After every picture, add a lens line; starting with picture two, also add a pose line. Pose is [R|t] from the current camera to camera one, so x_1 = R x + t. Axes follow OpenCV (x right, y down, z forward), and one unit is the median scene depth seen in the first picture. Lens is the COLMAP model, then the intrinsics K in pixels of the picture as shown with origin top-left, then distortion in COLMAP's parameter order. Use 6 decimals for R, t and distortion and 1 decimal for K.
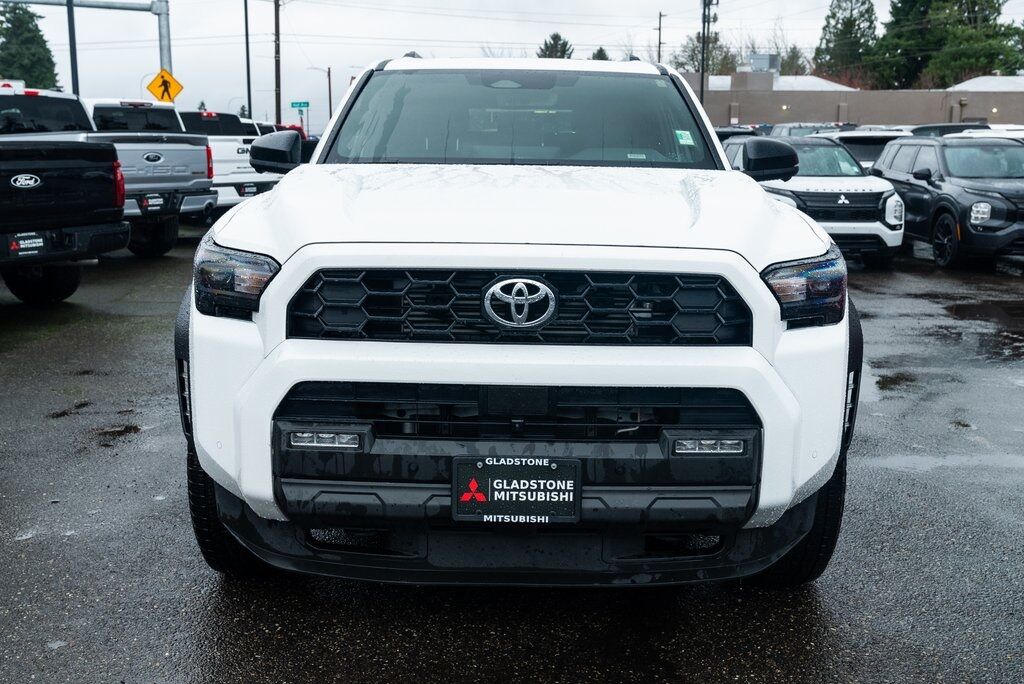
lens RADIAL K [[1059.1, 0, 509.8], [0, 1059.1, 337.9], [0, 0, 1]] dist [-0.035529, 0.000000]
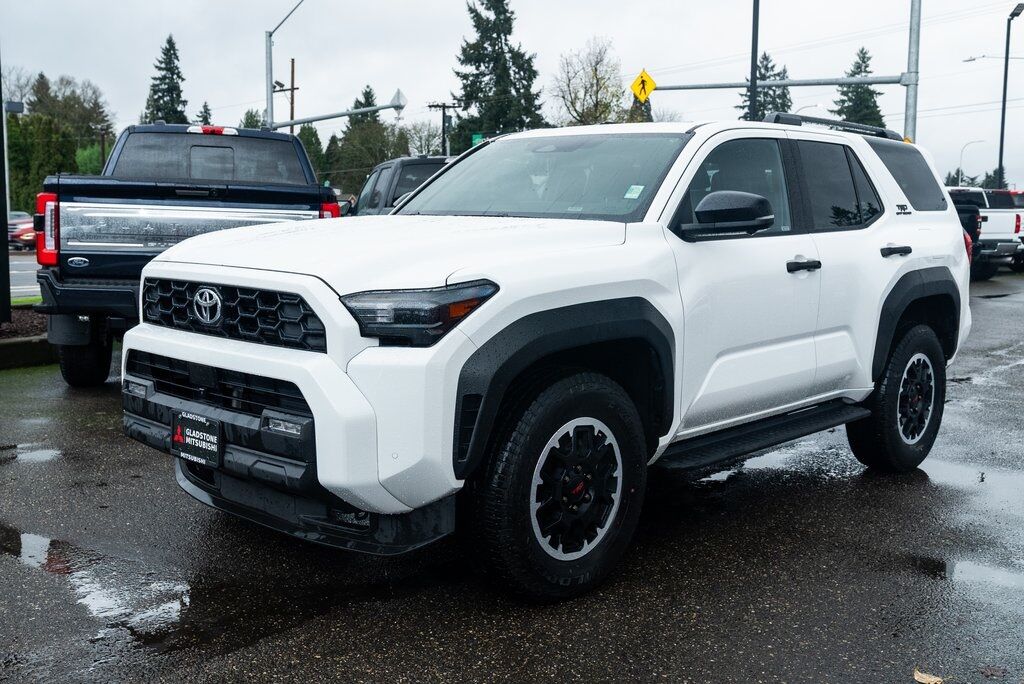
lens RADIAL K [[1059.1, 0, 513.9], [0, 1059.1, 345.5], [0, 0, 1]] dist [-0.035529, 0.000000]
pose [[0.748753, 0.085351, -0.657331, 1.238311], [-0.122892, 0.992358, -0.011131, -0.015024], [0.651357, 0.089116, 0.753520, 0.204654]]
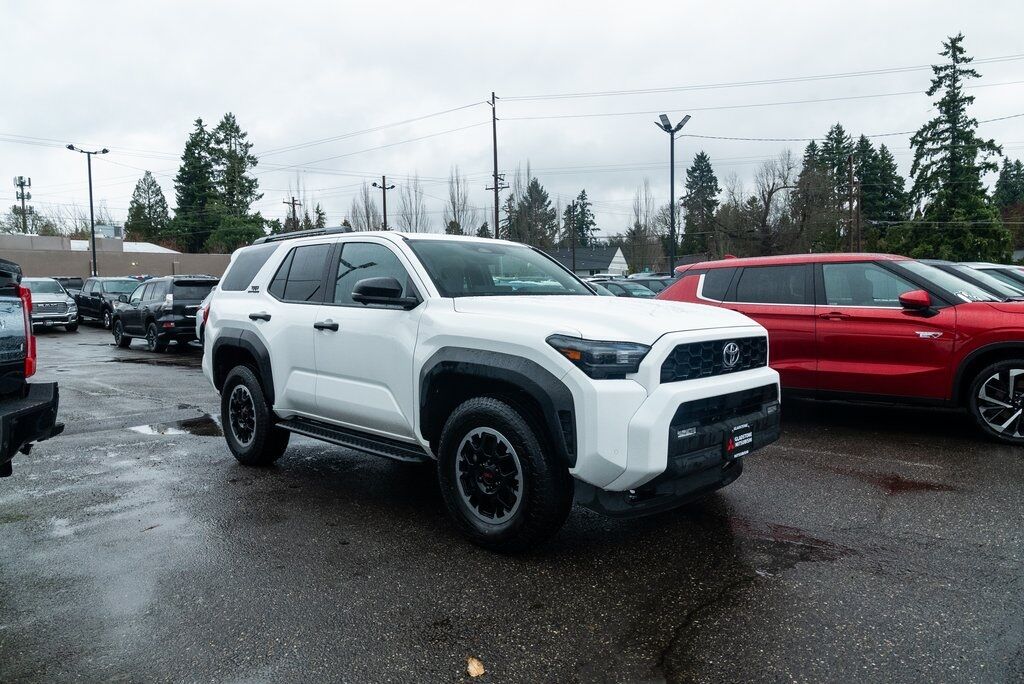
lens RADIAL K [[696.2, 0, 513.3], [0, 696.2, 343.1], [0, 0, 1]] dist [-0.031556, 0.013472]
pose [[0.679903, -0.060527, 0.730800, -1.325306], [0.136740, 0.989573, -0.045258, -0.051710], [-0.720440, 0.130700, 0.681090, 0.343440]]
